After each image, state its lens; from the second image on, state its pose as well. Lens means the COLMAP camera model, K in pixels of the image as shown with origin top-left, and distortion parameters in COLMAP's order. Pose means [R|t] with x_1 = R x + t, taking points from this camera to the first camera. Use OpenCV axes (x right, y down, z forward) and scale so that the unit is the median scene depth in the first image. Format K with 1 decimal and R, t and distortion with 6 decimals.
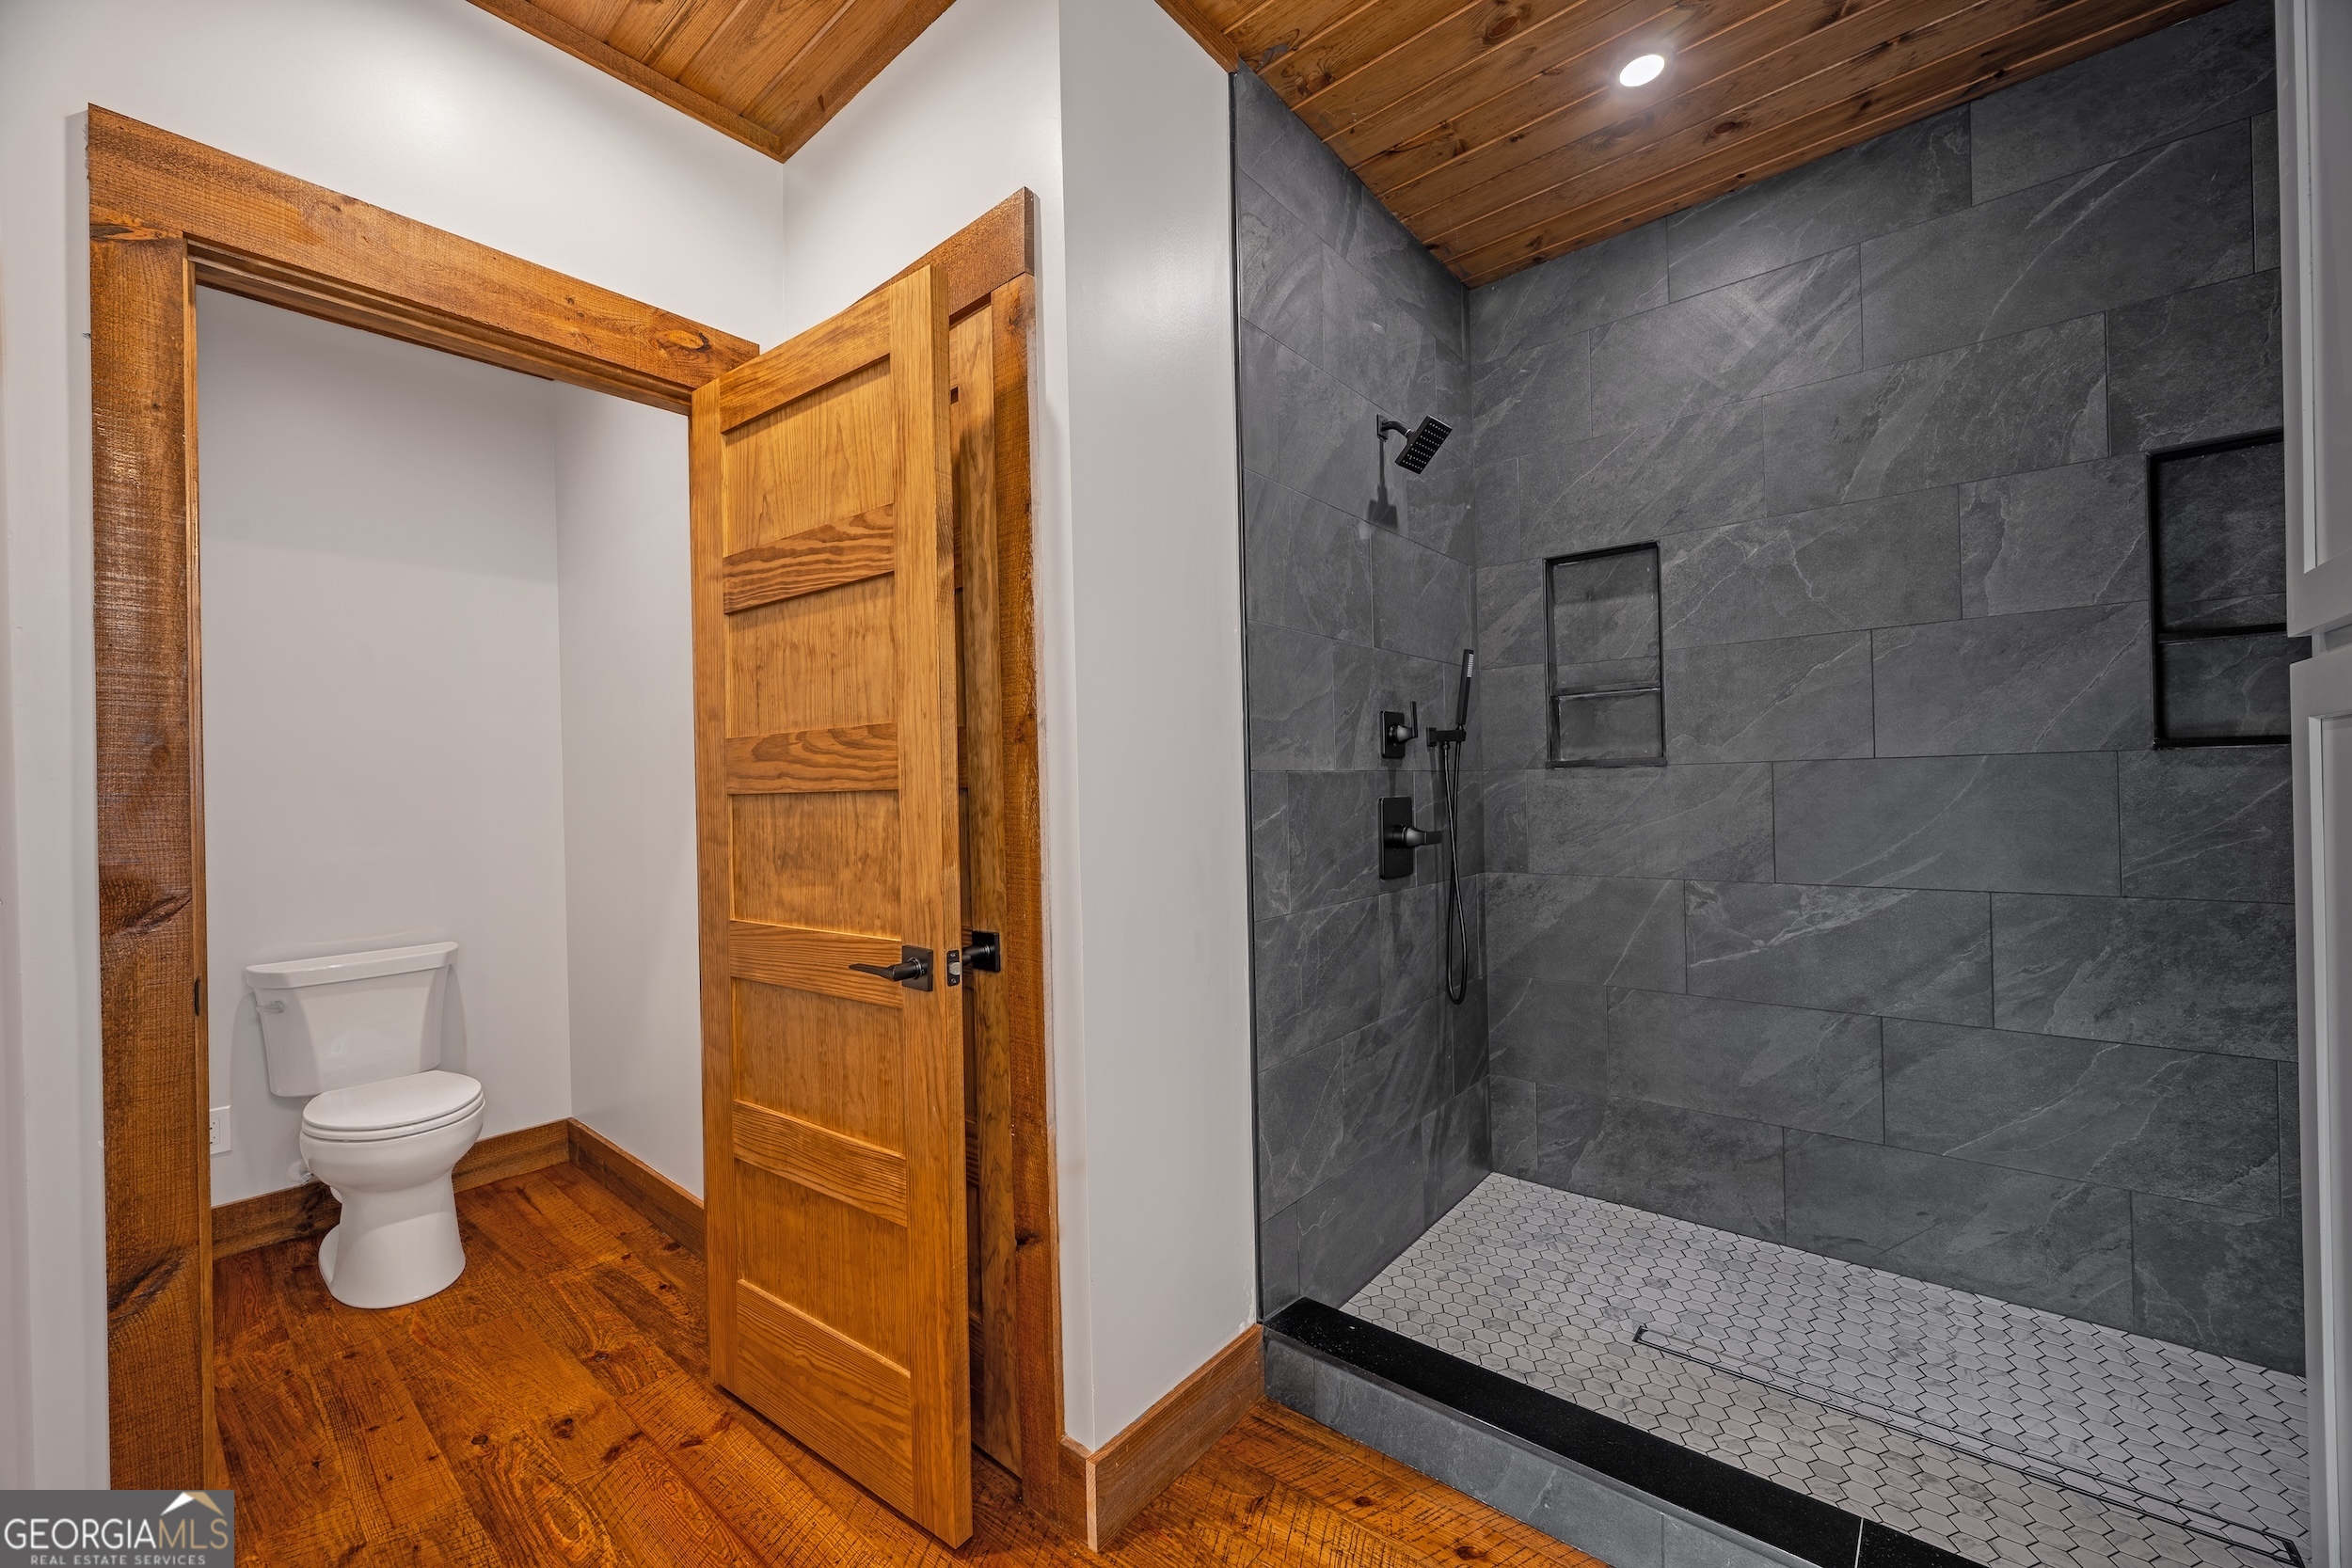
lens RADIAL K [[925.0, 0, 1171.3], [0, 925.0, 784.3], [0, 0, 1]] dist [0.000806, -0.000100]
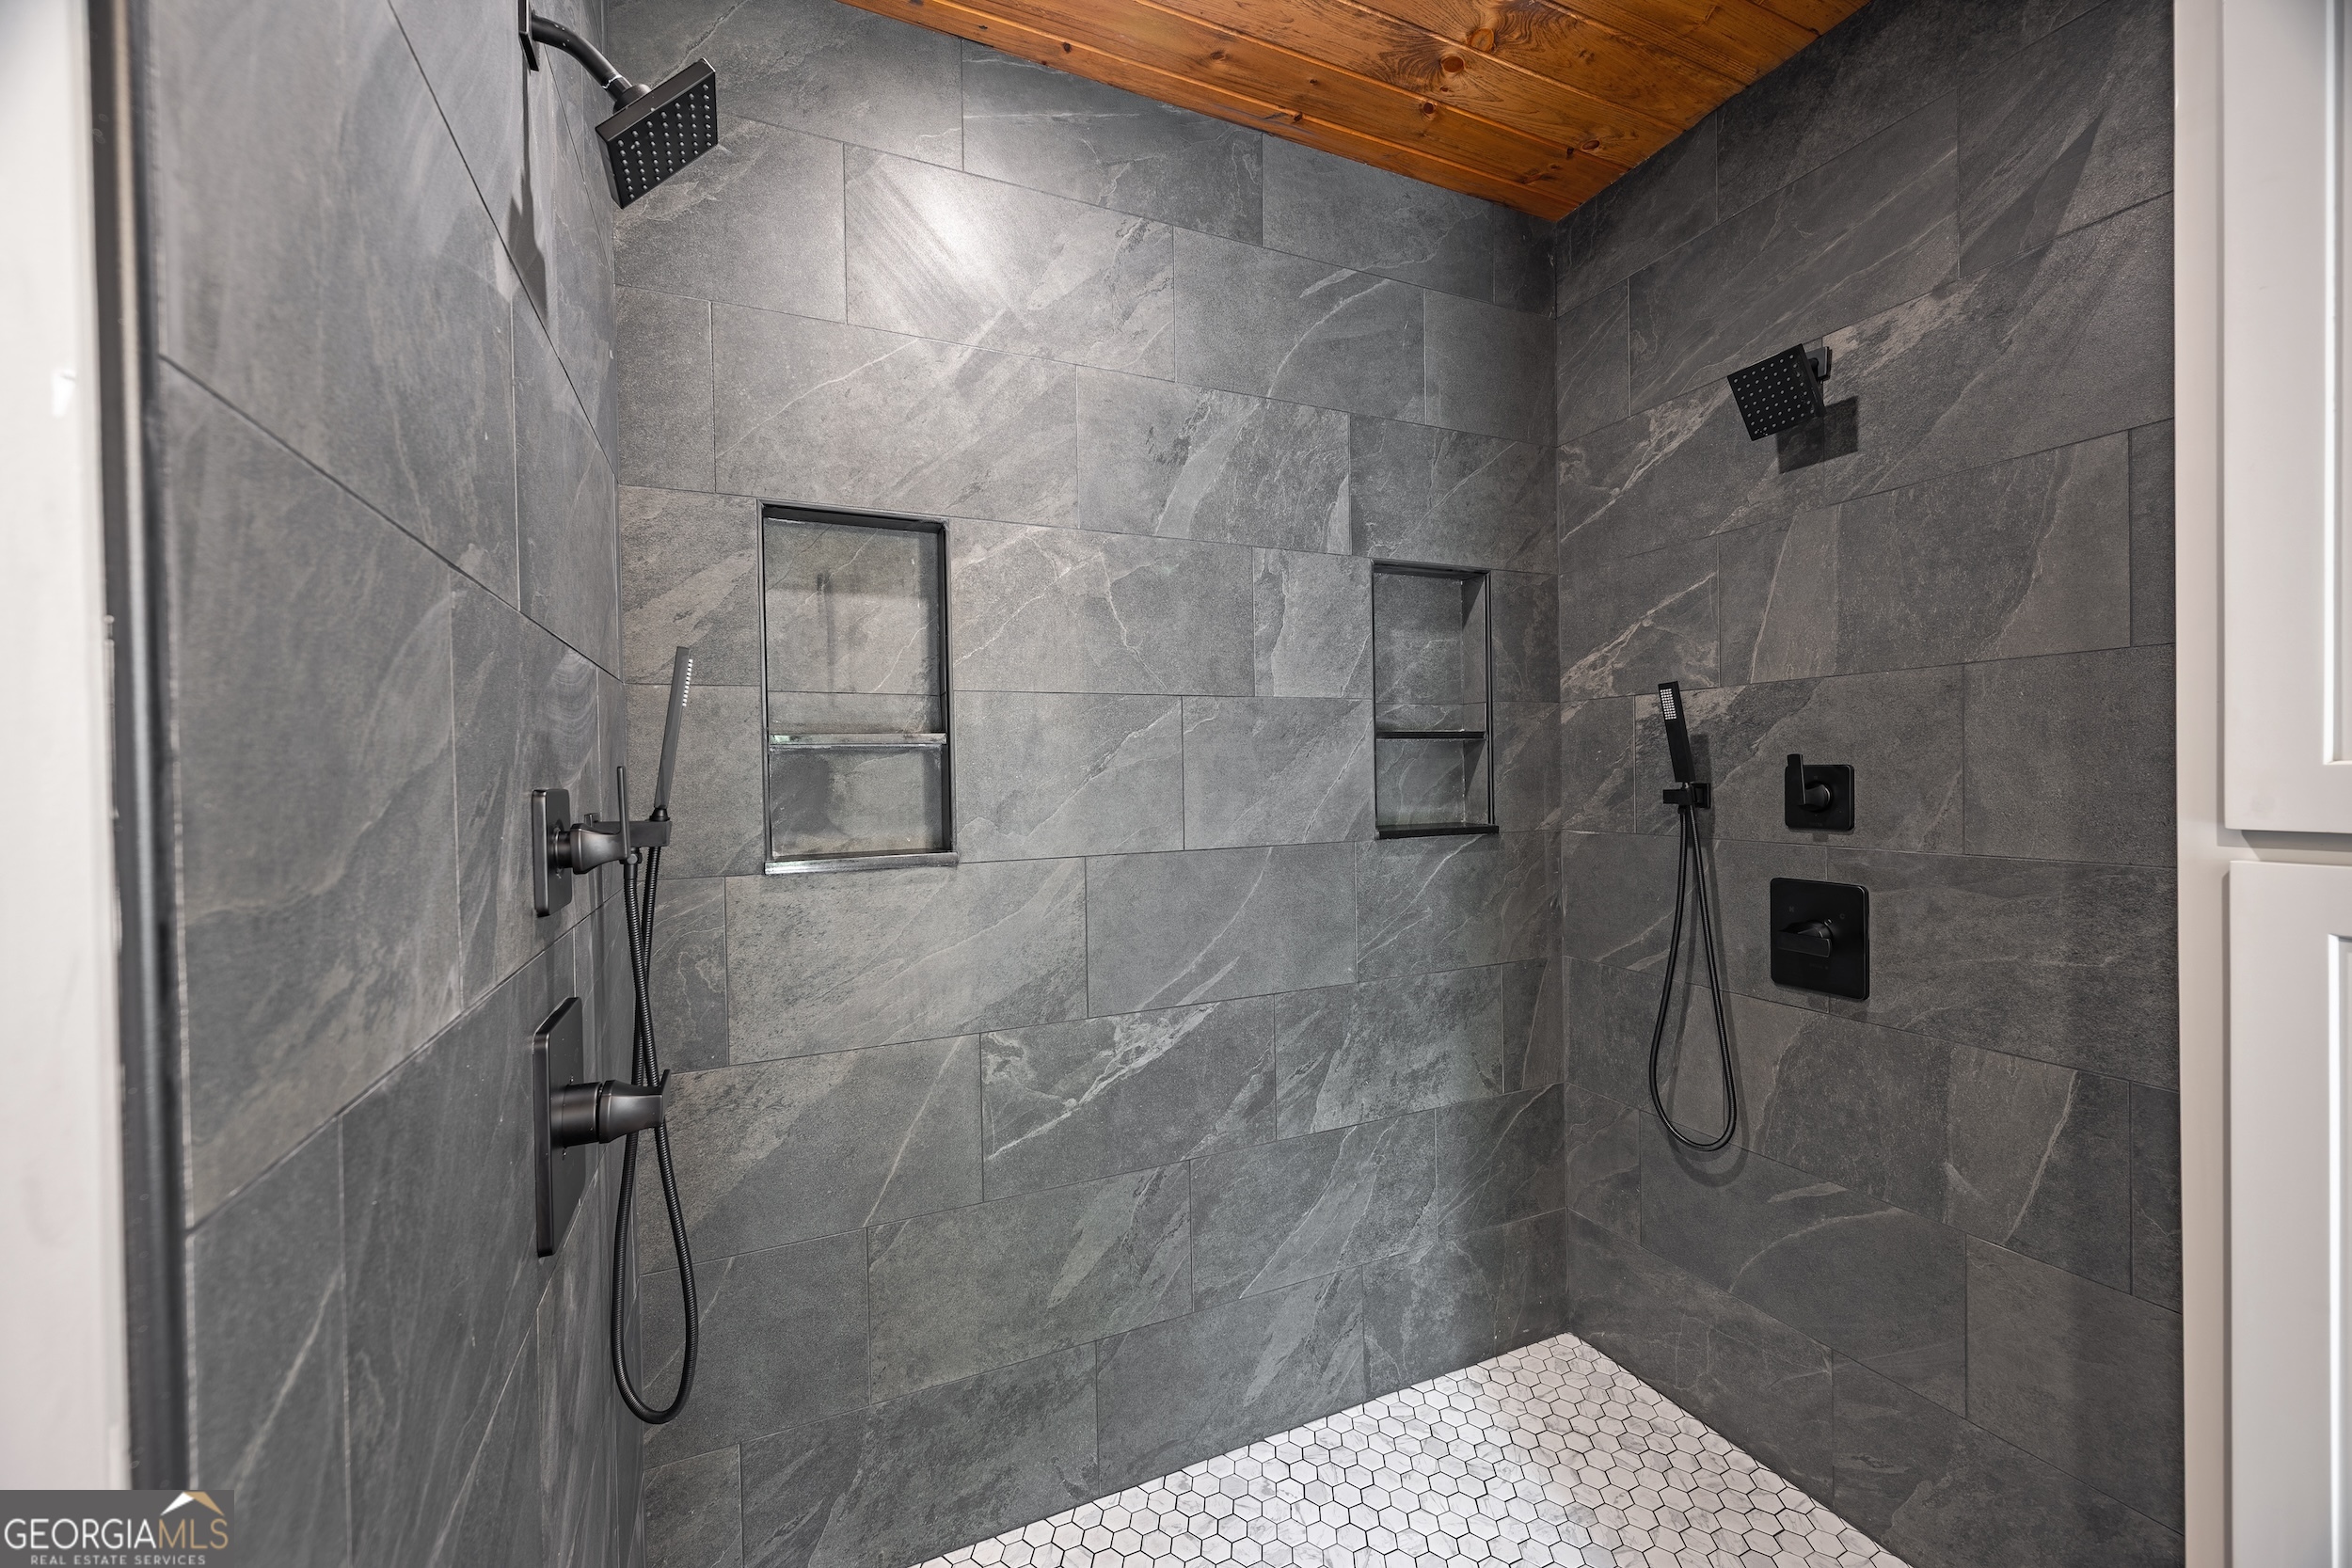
lens RADIAL K [[925.0, 0, 1184.2], [0, 925.0, 782.4], [0, 0, 1]] dist [0.000806, -0.000100]
pose [[0.429125, 0.006068, 0.903225, 0.007585], [0.001177, 0.999973, -0.007278, -0.079240], [-0.903245, 0.004186, 0.429106, 0.609062]]
